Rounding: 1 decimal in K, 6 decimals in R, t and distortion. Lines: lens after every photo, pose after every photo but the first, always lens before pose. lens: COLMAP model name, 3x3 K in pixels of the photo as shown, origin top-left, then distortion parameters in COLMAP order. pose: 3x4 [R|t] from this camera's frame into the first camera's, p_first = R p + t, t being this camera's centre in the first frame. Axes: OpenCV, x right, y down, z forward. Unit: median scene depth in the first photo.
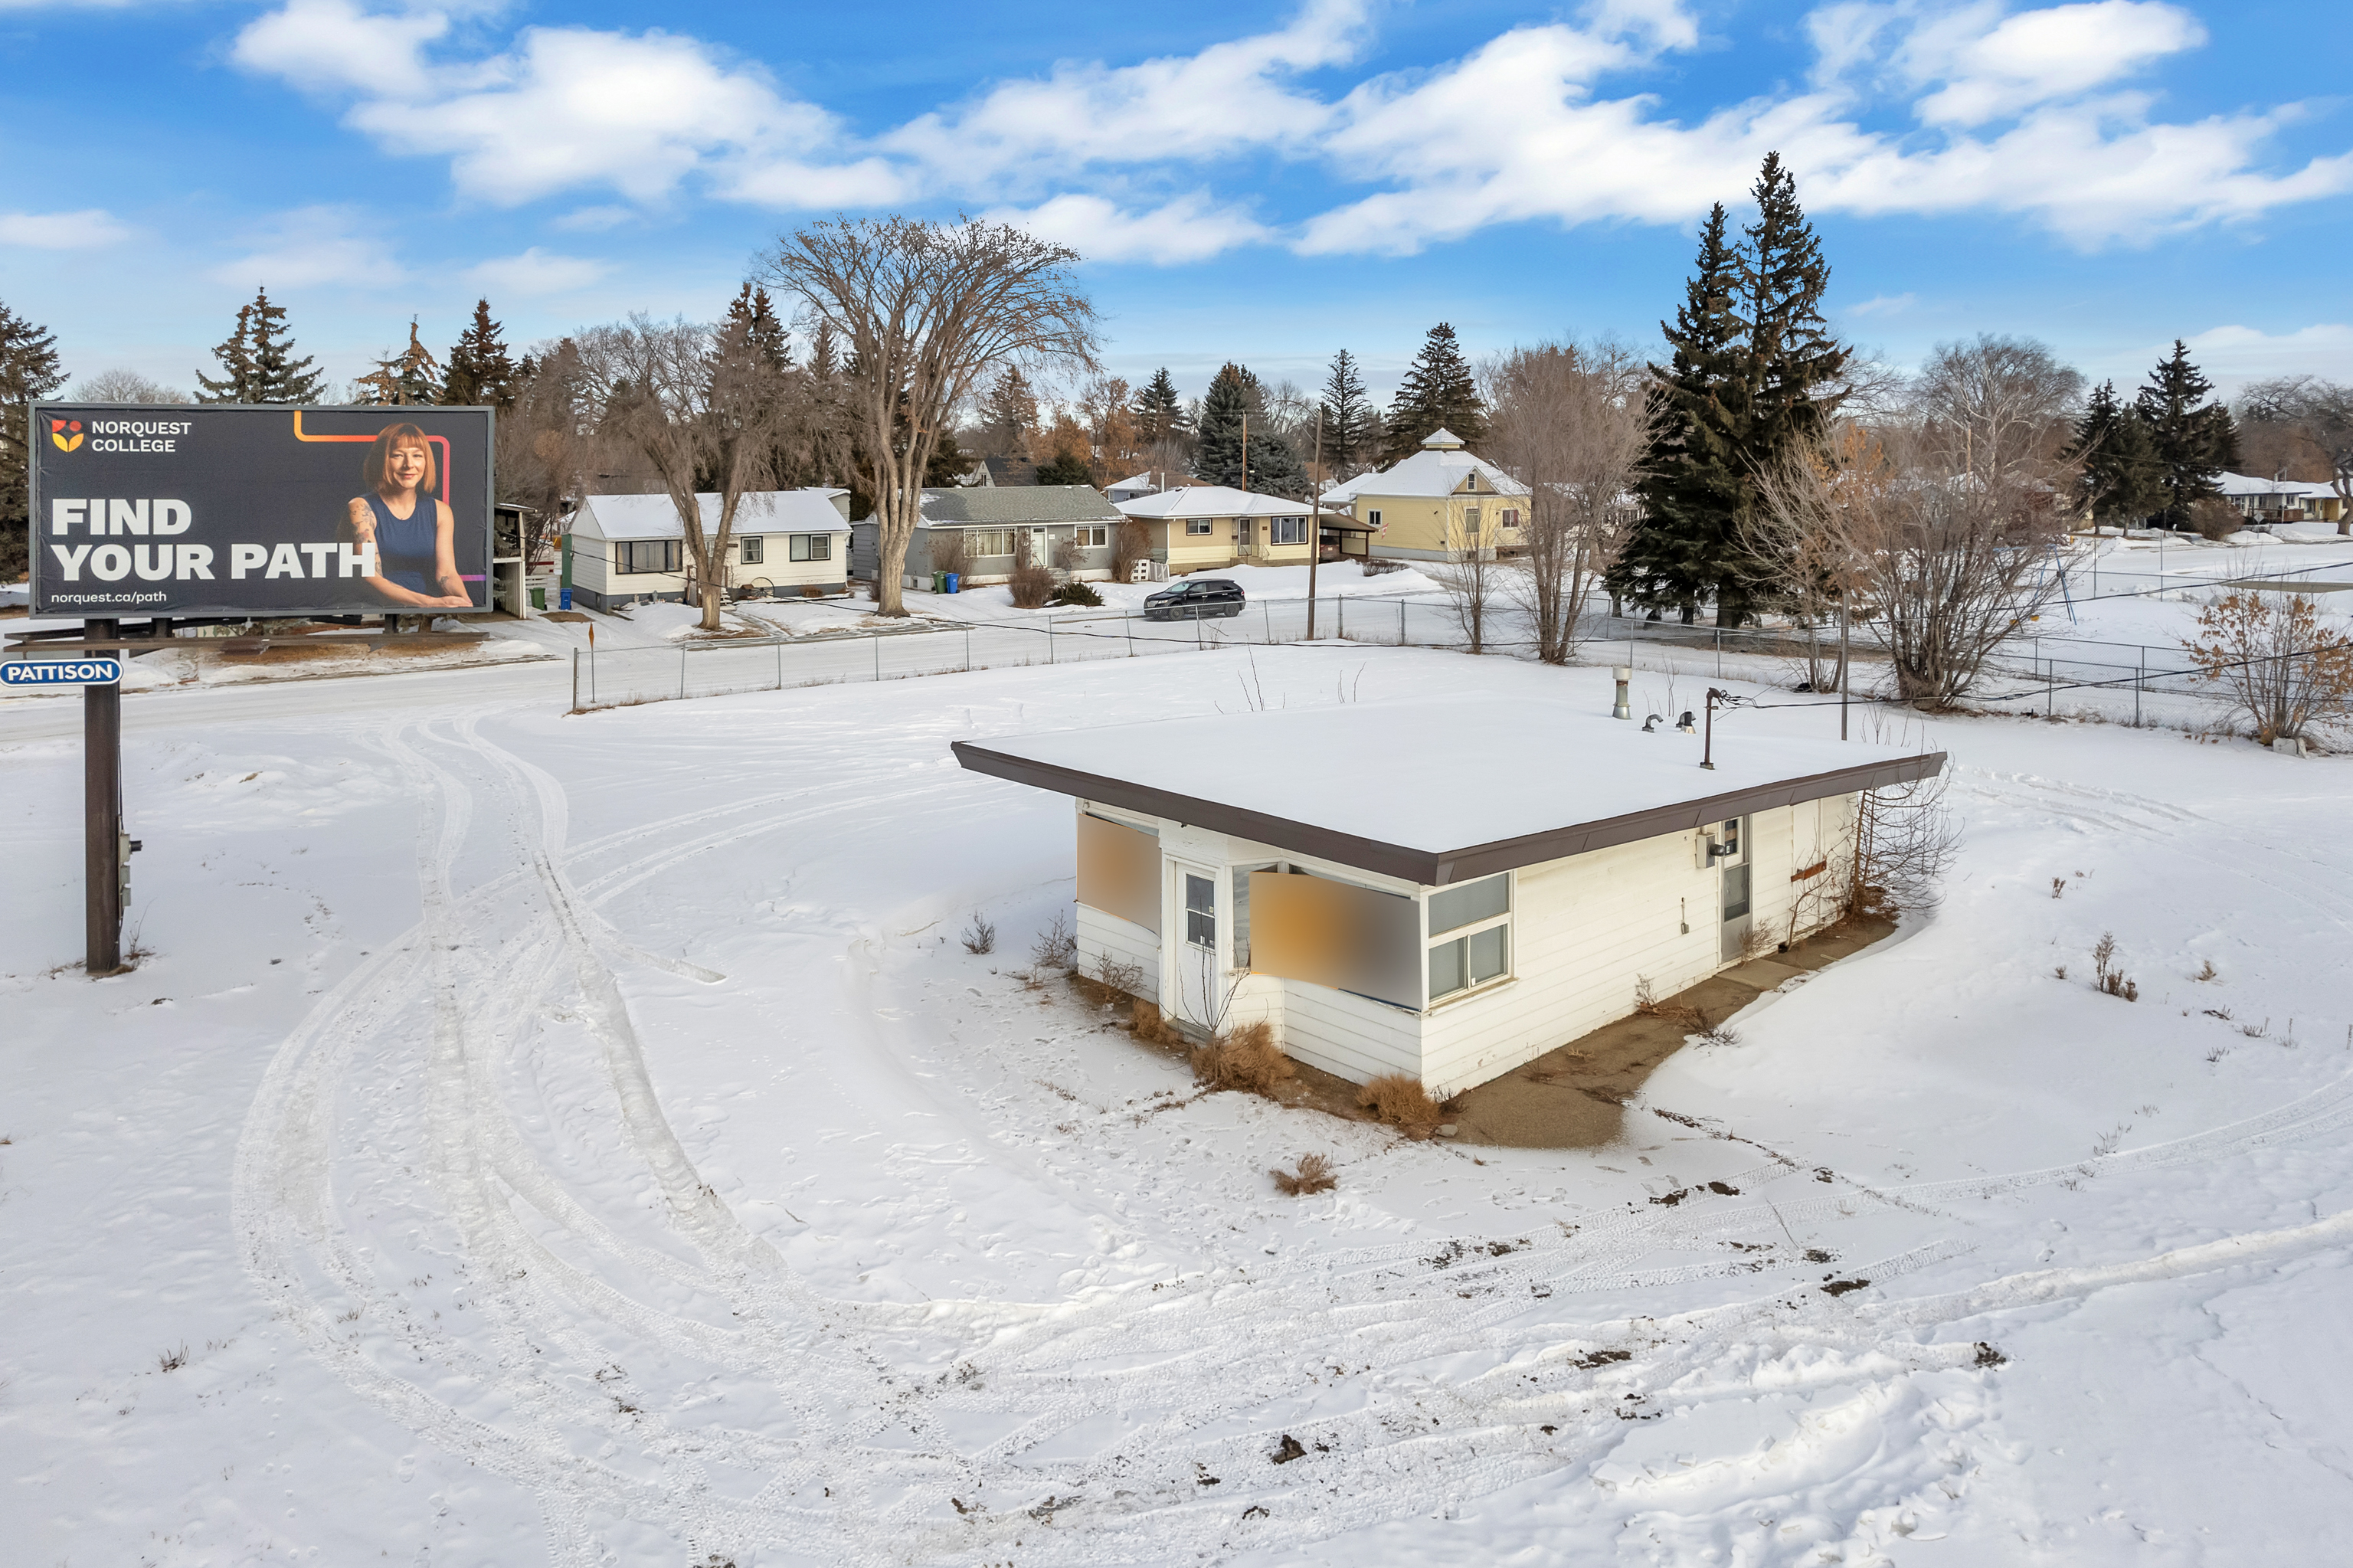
lens RADIAL K [[1619.1, 0, 1175.8], [0, 1619.1, 468.7], [0, 0, 1]] dist [-0.056989, 0.049580]
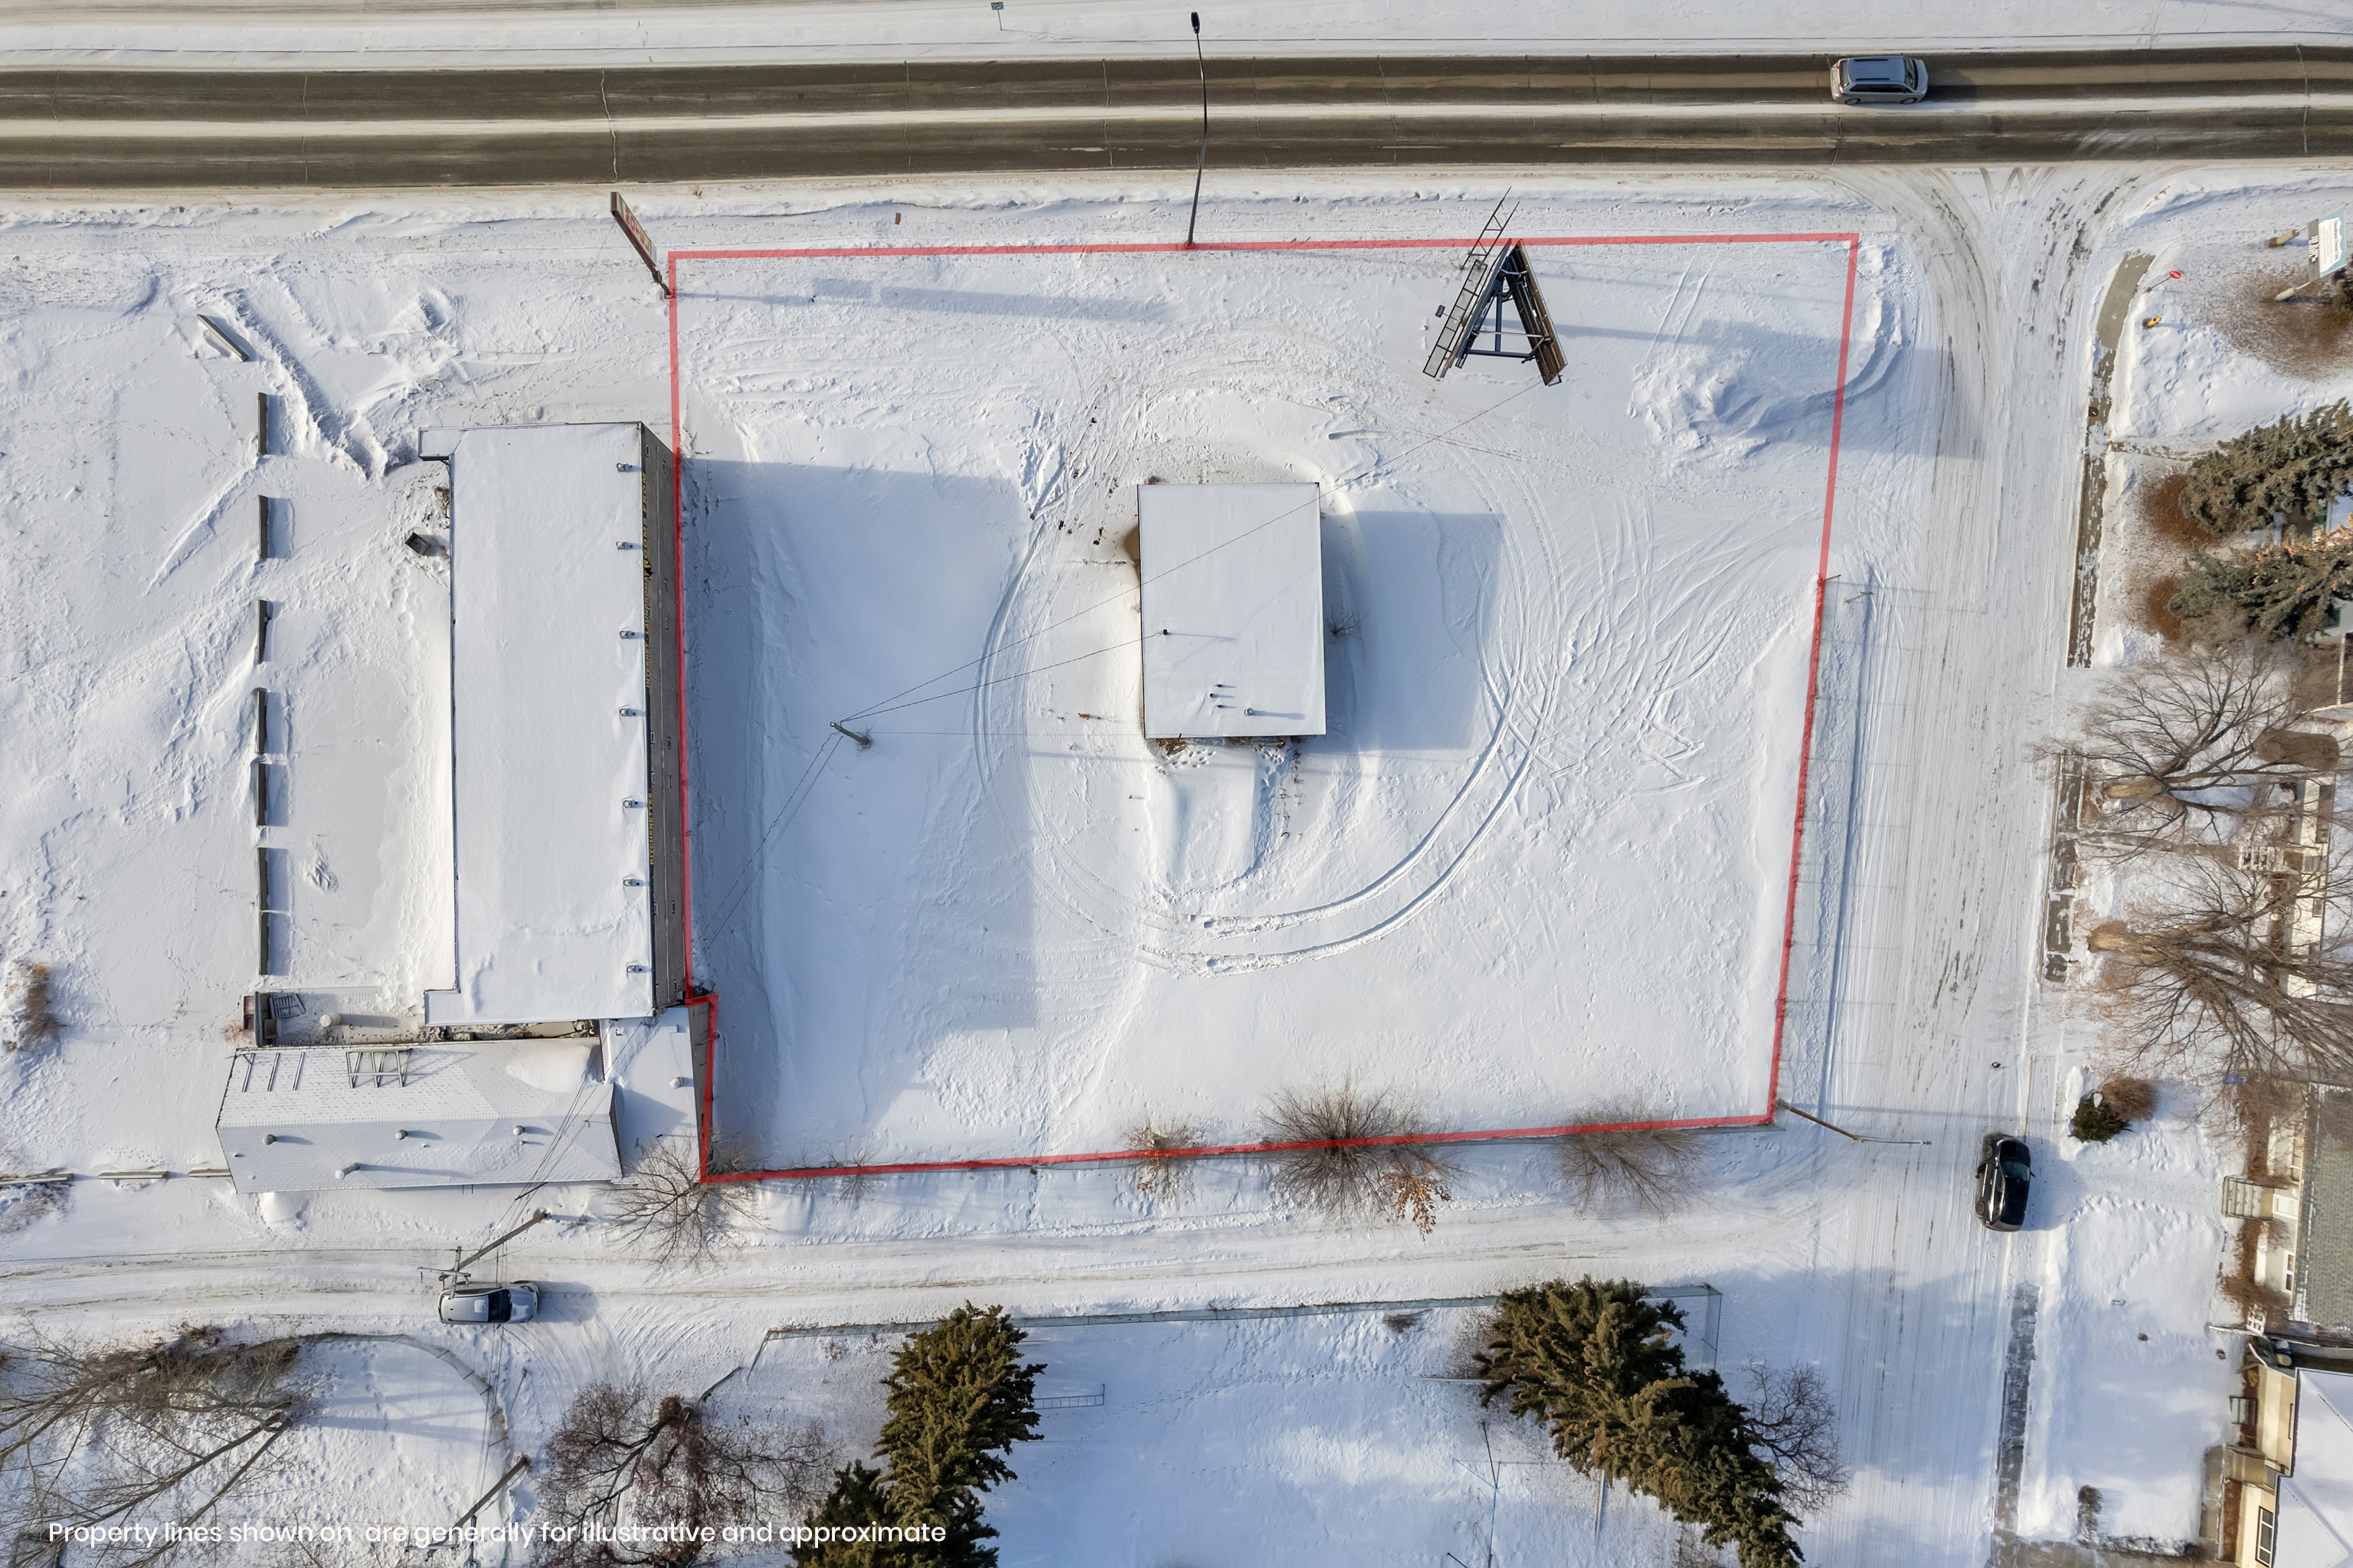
lens RADIAL K [[1503.3, 0, 1180.1], [0, 1503.3, 809.6], [0, 0, 1]] dist [-0.078169, 0.072878]
pose [[-0.642104, 0.763971, -0.063648, 0.767105], [-0.057669, 0.034654, 0.997734, -2.912344], [0.764446, 0.644319, 0.021806, 1.133049]]
